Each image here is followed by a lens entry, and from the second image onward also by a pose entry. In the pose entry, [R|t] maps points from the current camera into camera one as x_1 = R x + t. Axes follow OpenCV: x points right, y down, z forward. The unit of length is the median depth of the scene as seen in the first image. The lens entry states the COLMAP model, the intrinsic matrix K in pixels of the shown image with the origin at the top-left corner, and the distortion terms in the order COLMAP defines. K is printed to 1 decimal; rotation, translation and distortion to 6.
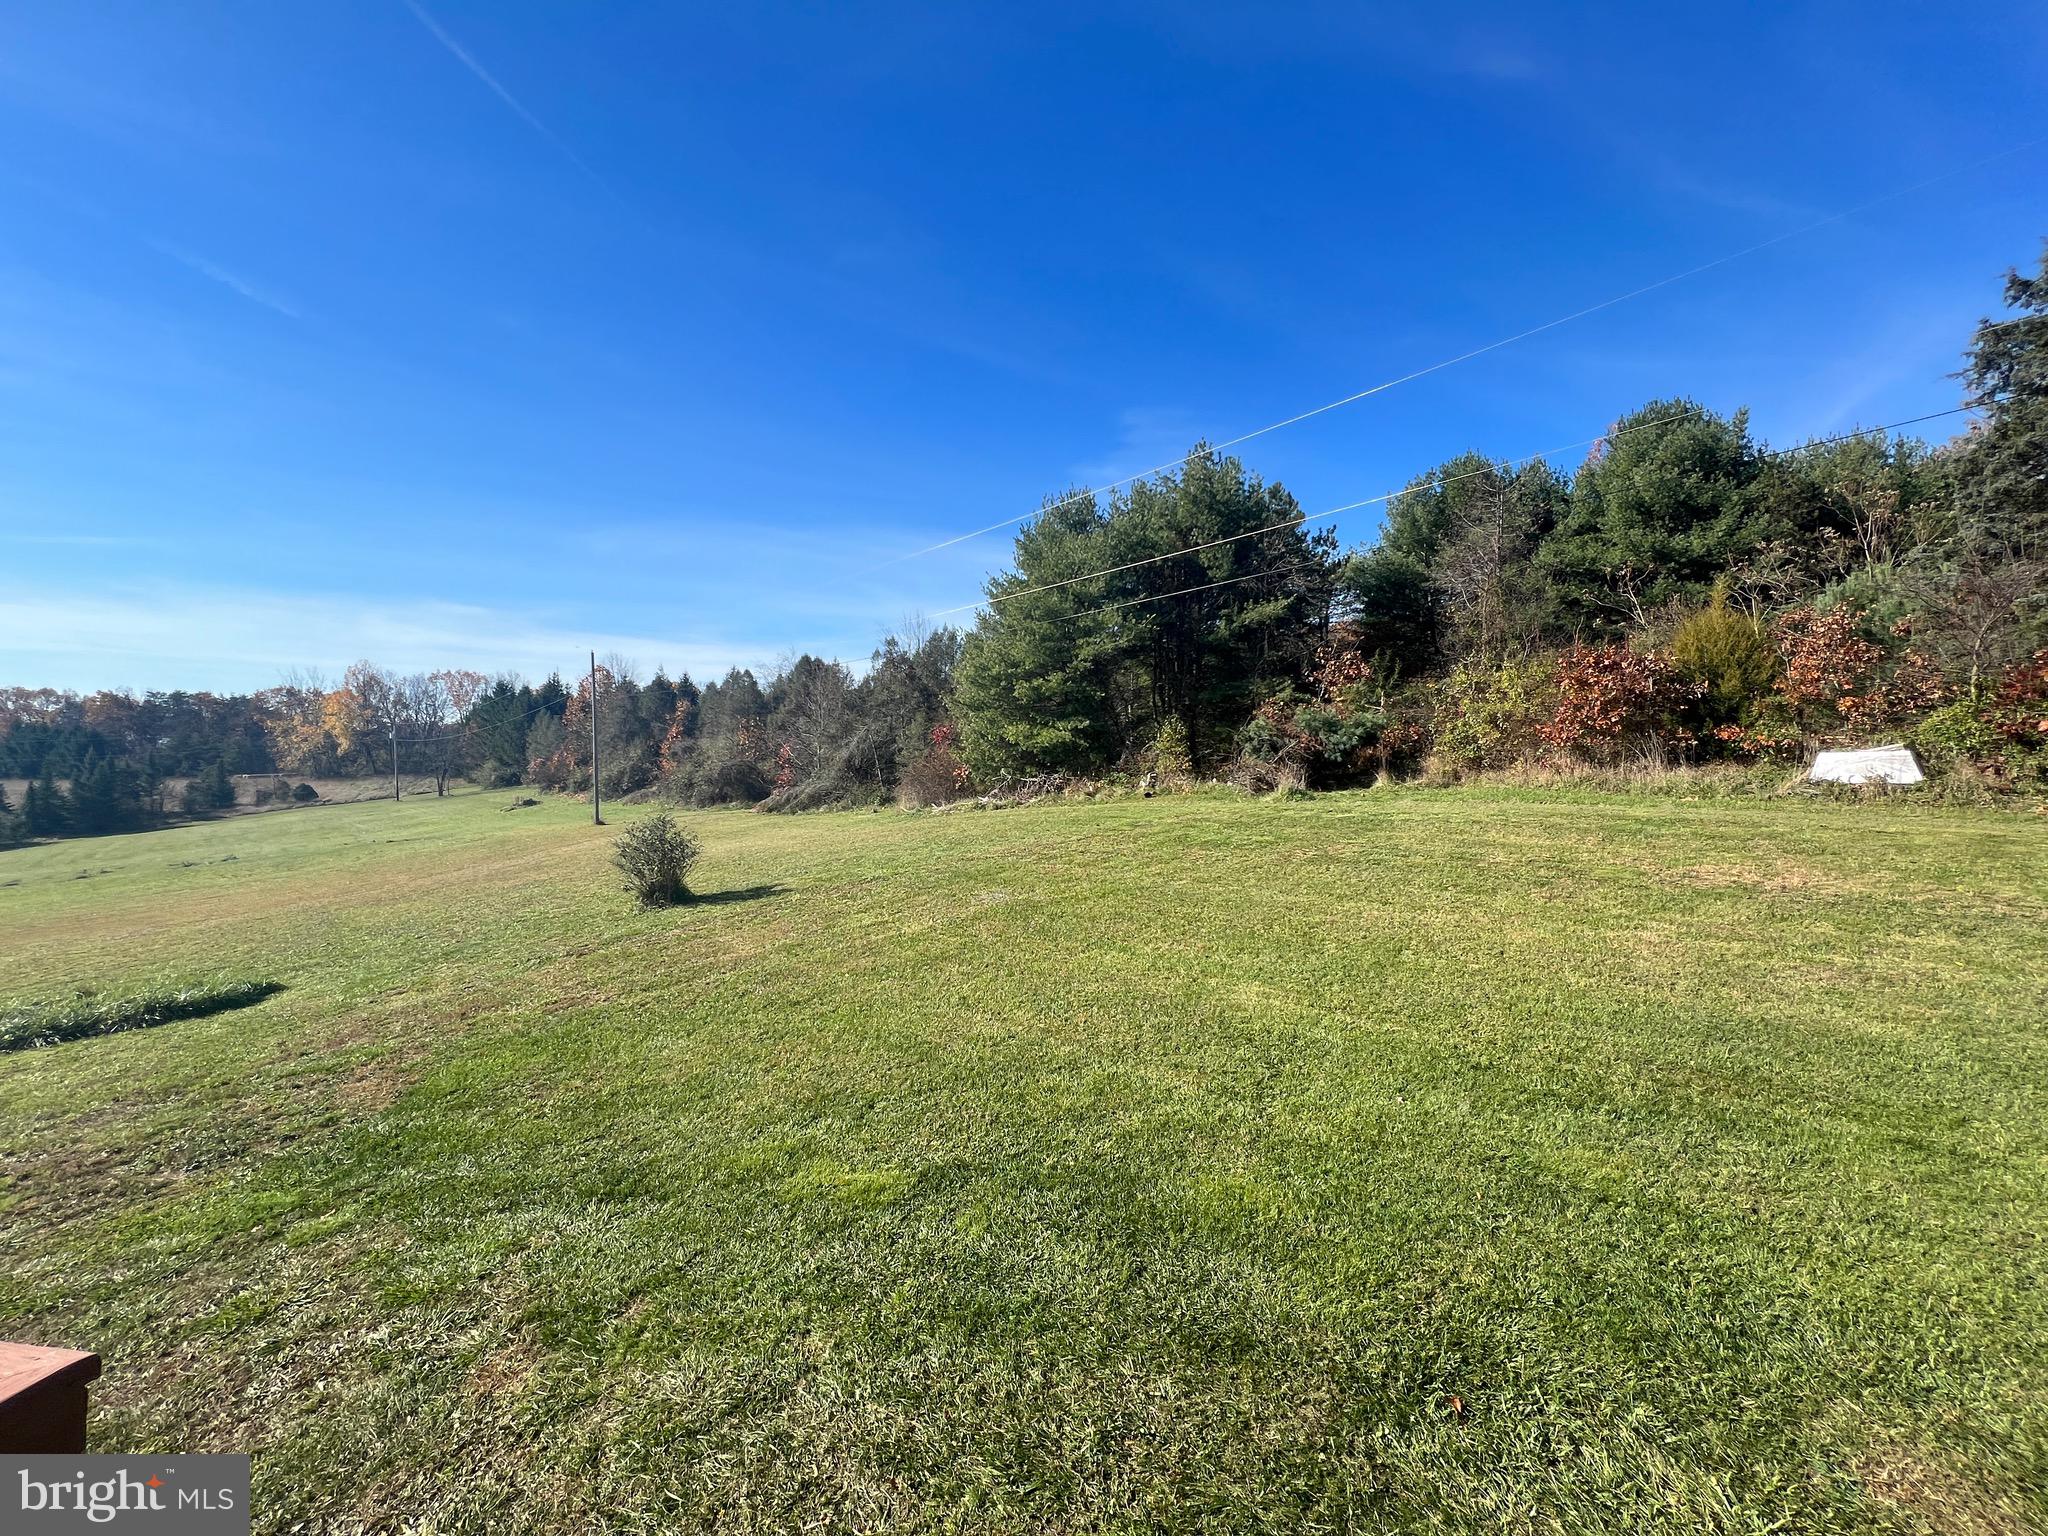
lens RADIAL K [[818.8, 0, 1018.8], [0, 818.8, 761.7], [0, 0, 1]] dist [0.001750, -0.000834]
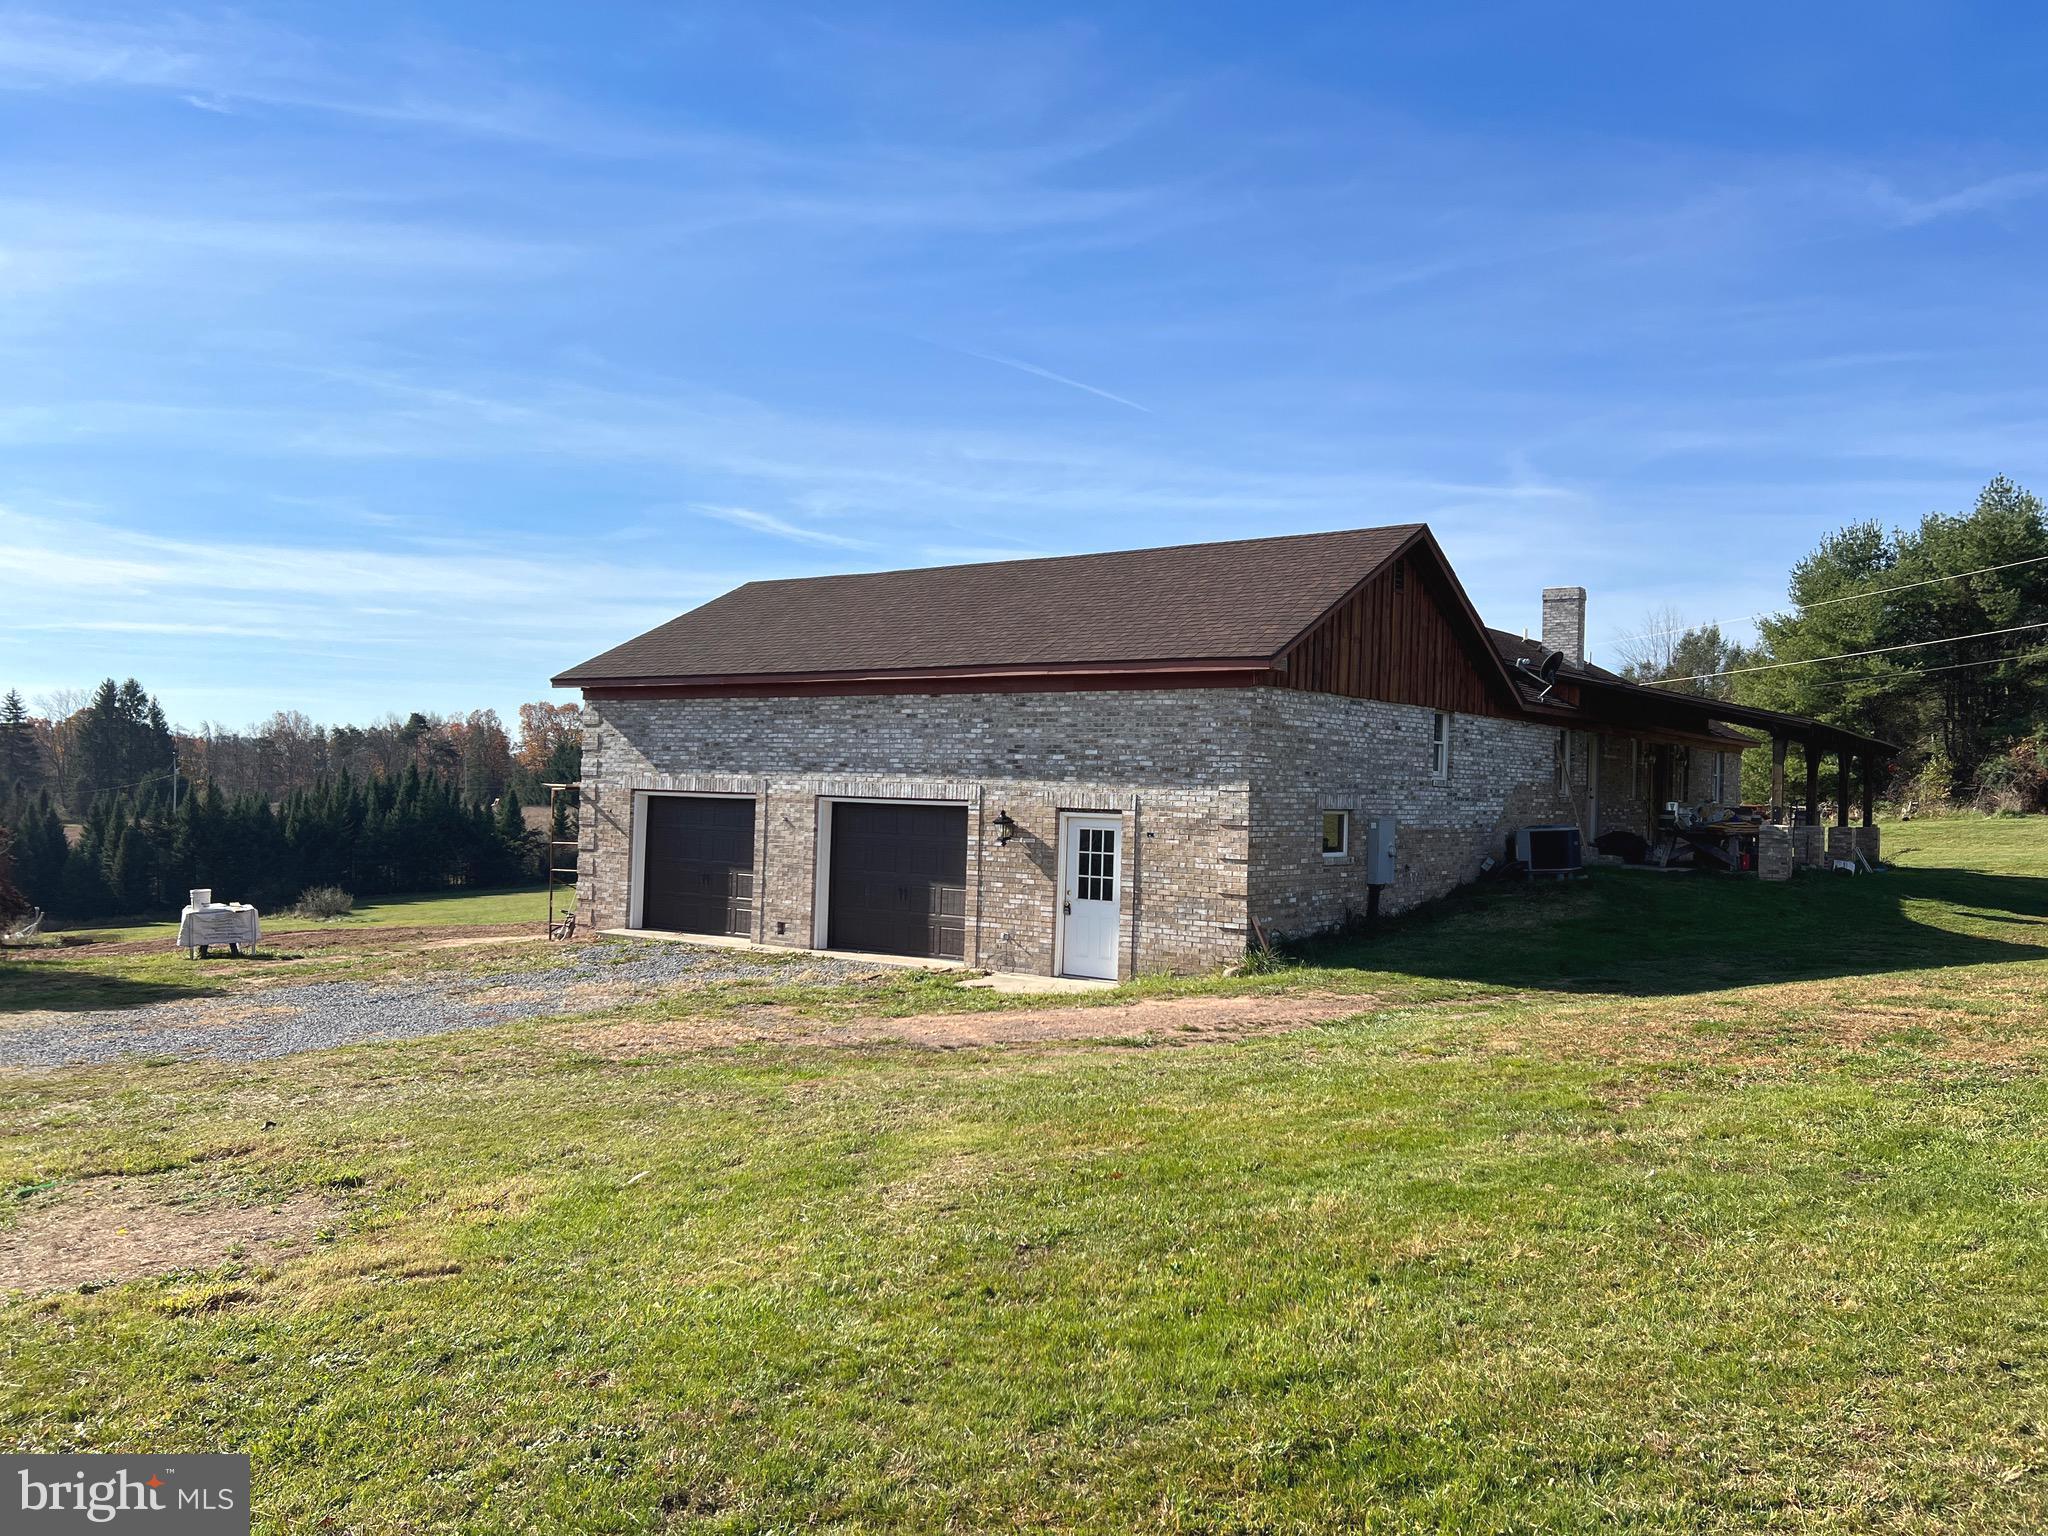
lens RADIAL K [[1569.6, 0, 1027.1], [0, 1569.6, 762.2], [0, 0, 1]] dist [0.032281, 0.001715]
pose [[0.886632, 0.005347, -0.462445, 0.079236], [-0.020802, 0.999382, -0.028328, 0.044270], [0.462008, 0.034736, 0.886195, -1.436418]]
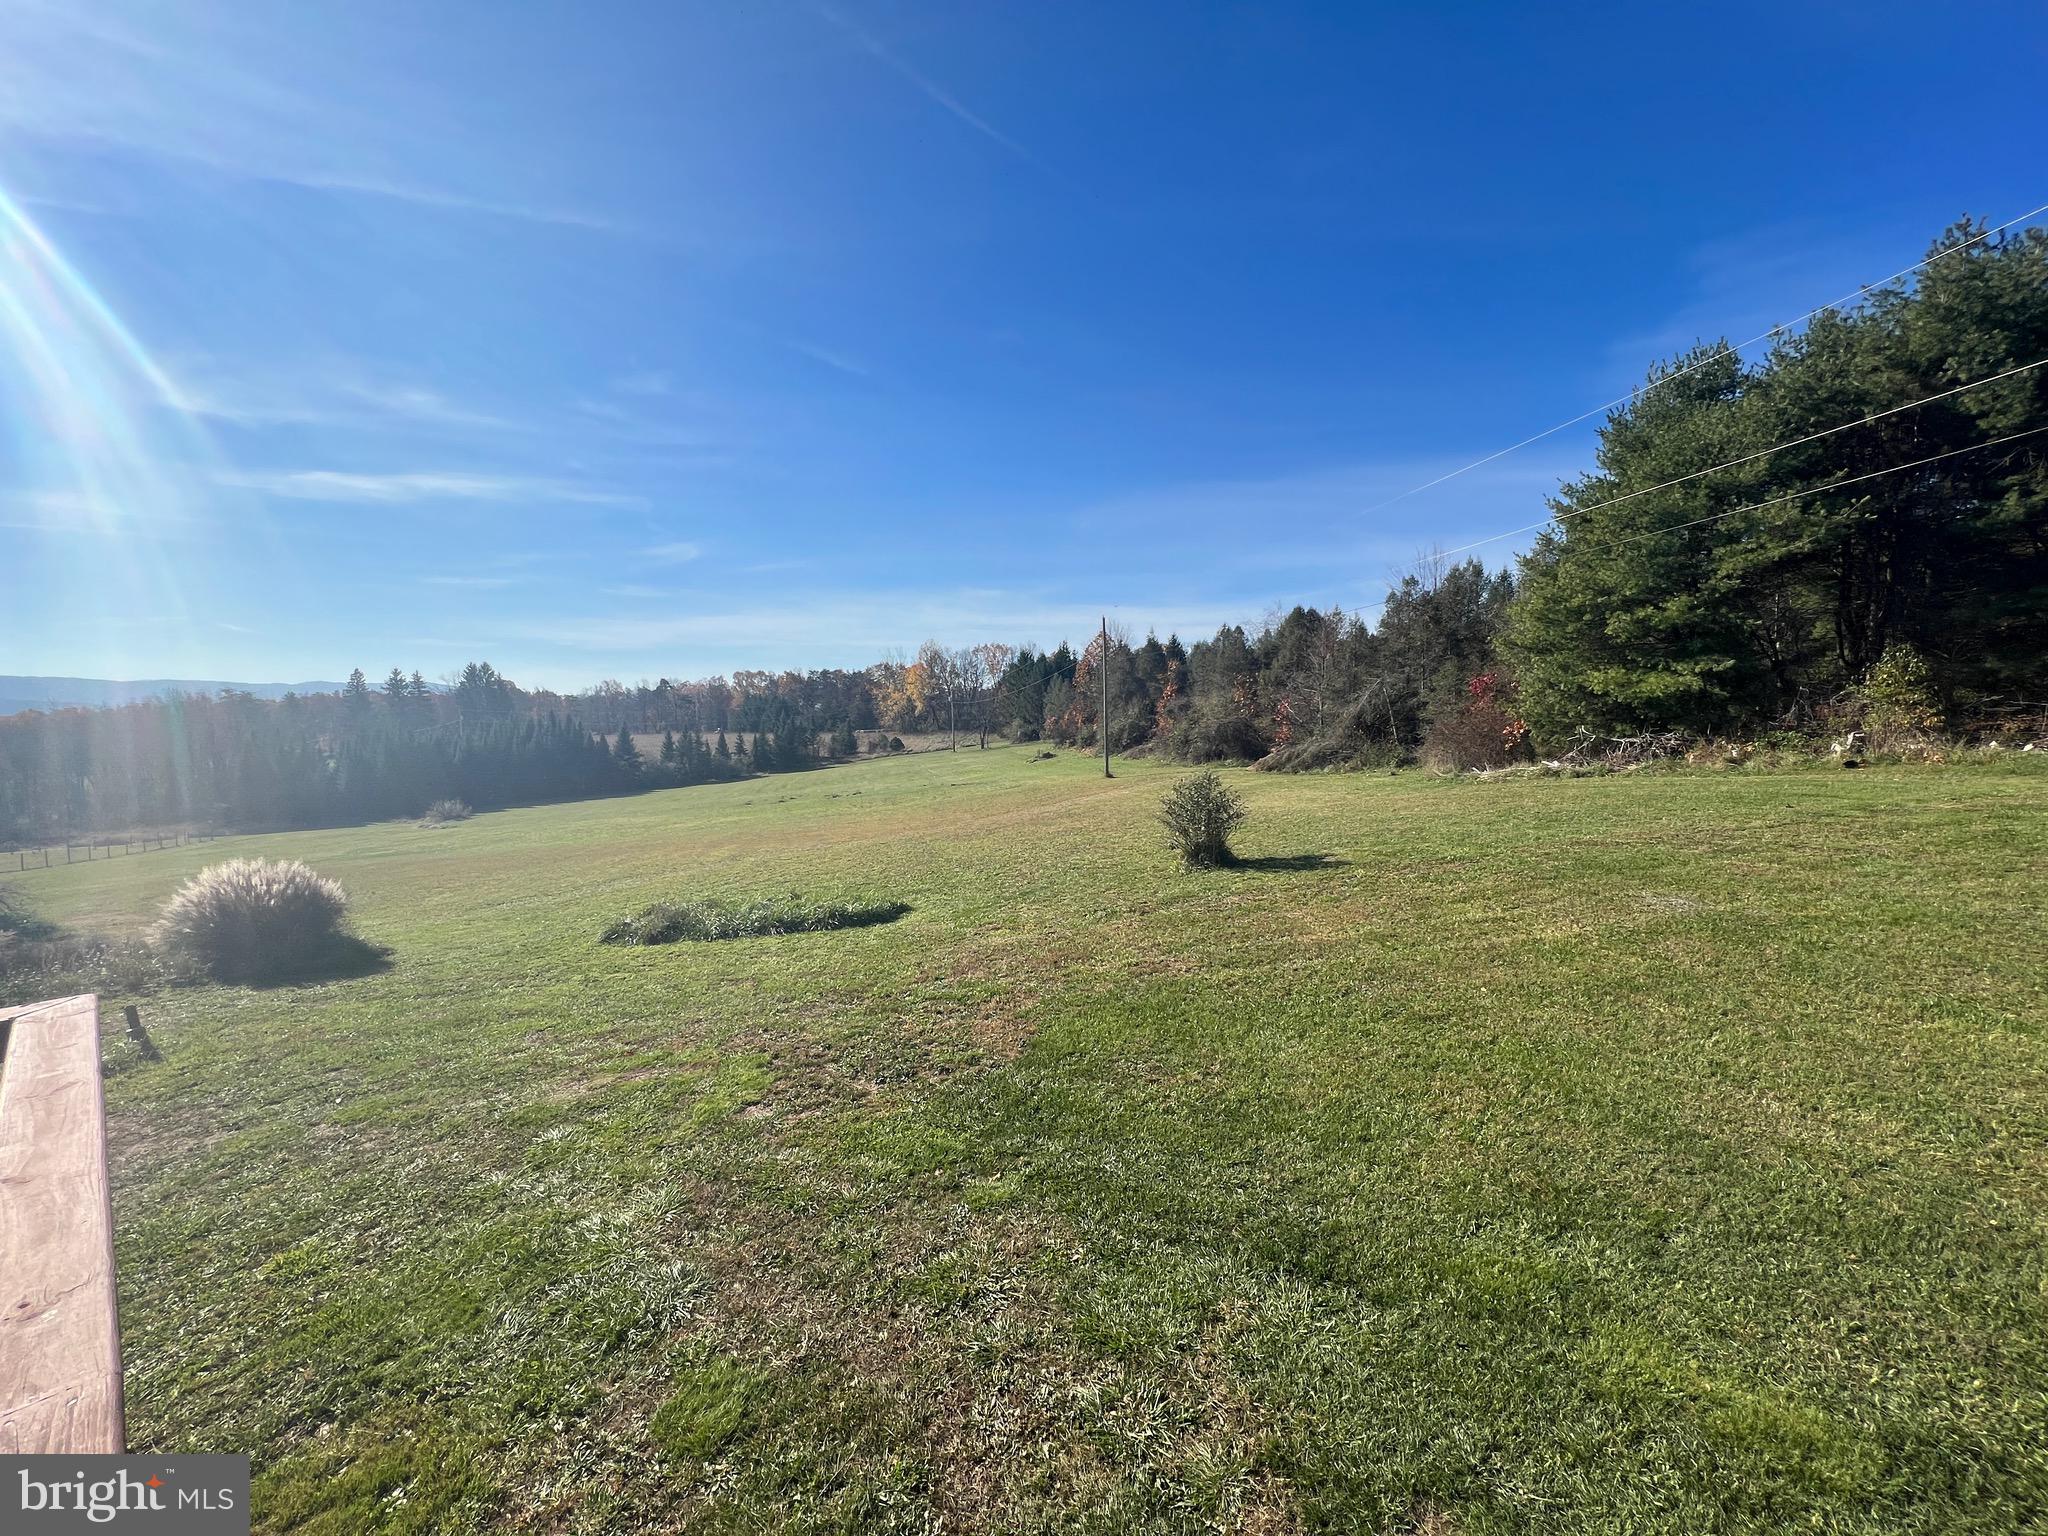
lens RADIAL K [[818.8, 0, 1013.7], [0, 818.8, 759.3], [0, 0, 1]] dist [0.001750, -0.000834]
pose [[0.841292, 0.023503, -0.540070, -0.054202], [0.002646, 0.998863, 0.047590, 0.001600], [0.540575, -0.041466, 0.840273, 0.037405]]
